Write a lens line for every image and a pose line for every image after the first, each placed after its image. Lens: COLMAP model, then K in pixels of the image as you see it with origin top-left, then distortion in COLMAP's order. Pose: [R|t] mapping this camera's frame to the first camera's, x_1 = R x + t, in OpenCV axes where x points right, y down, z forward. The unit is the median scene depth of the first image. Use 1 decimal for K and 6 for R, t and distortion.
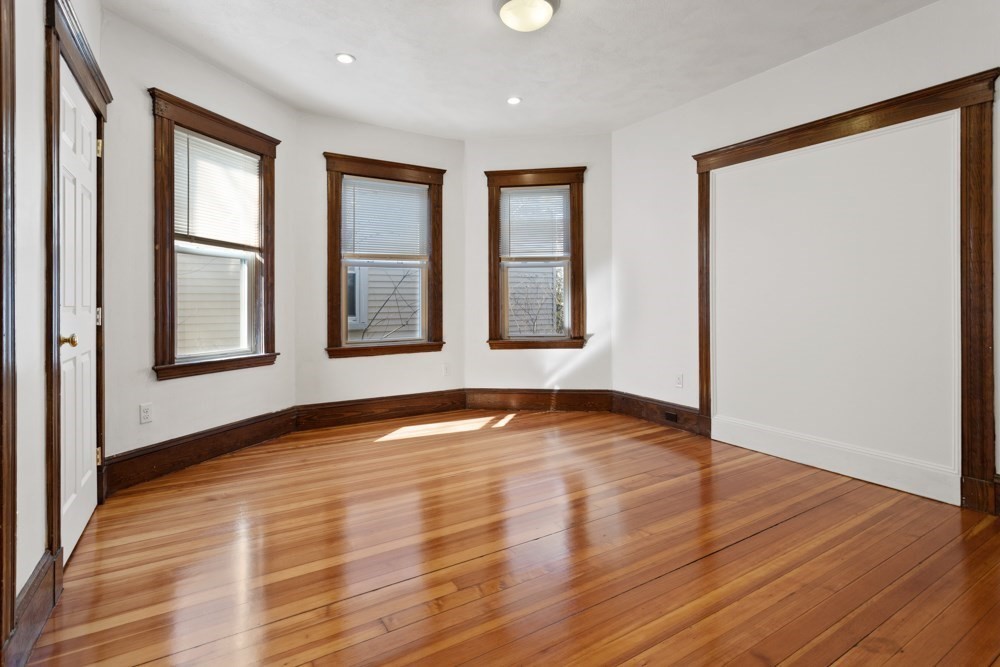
lens RADIAL K [[493.4, 0, 503.4], [0, 493.4, 296.5], [0, 0, 1]] dist [0.001551, 0.000609]
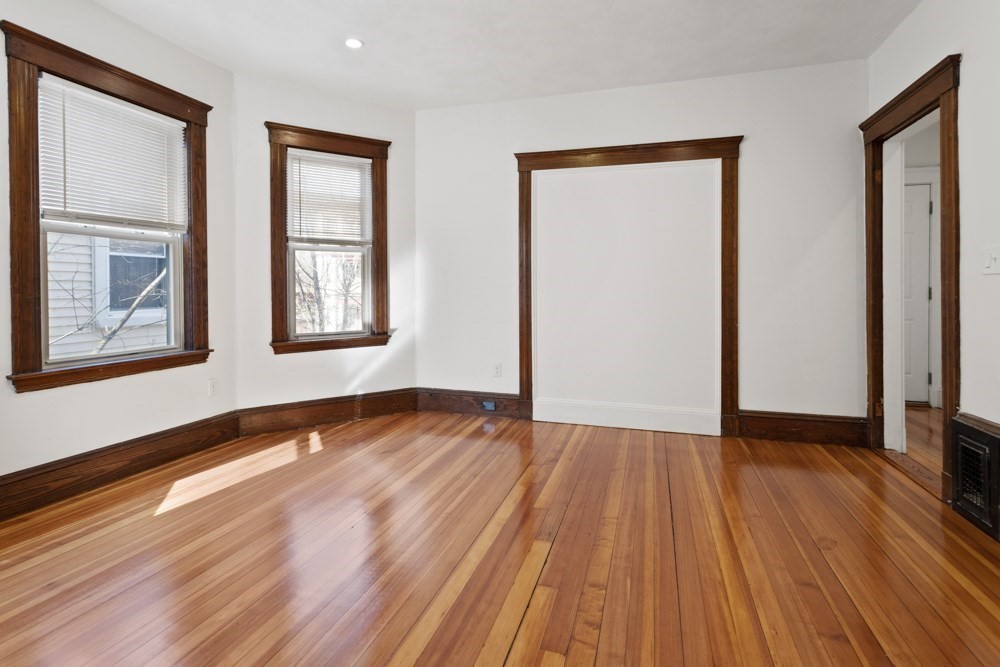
lens RADIAL K [[493.4, 0, 503.4], [0, 493.4, 296.5], [0, 0, 1]] dist [0.001551, 0.000609]
pose [[0.751798, -0.002781, 0.659388, -0.286408], [-0.009149, 0.999851, 0.014648, 0.001986], [-0.659330, -0.017045, 0.751660, 0.198523]]
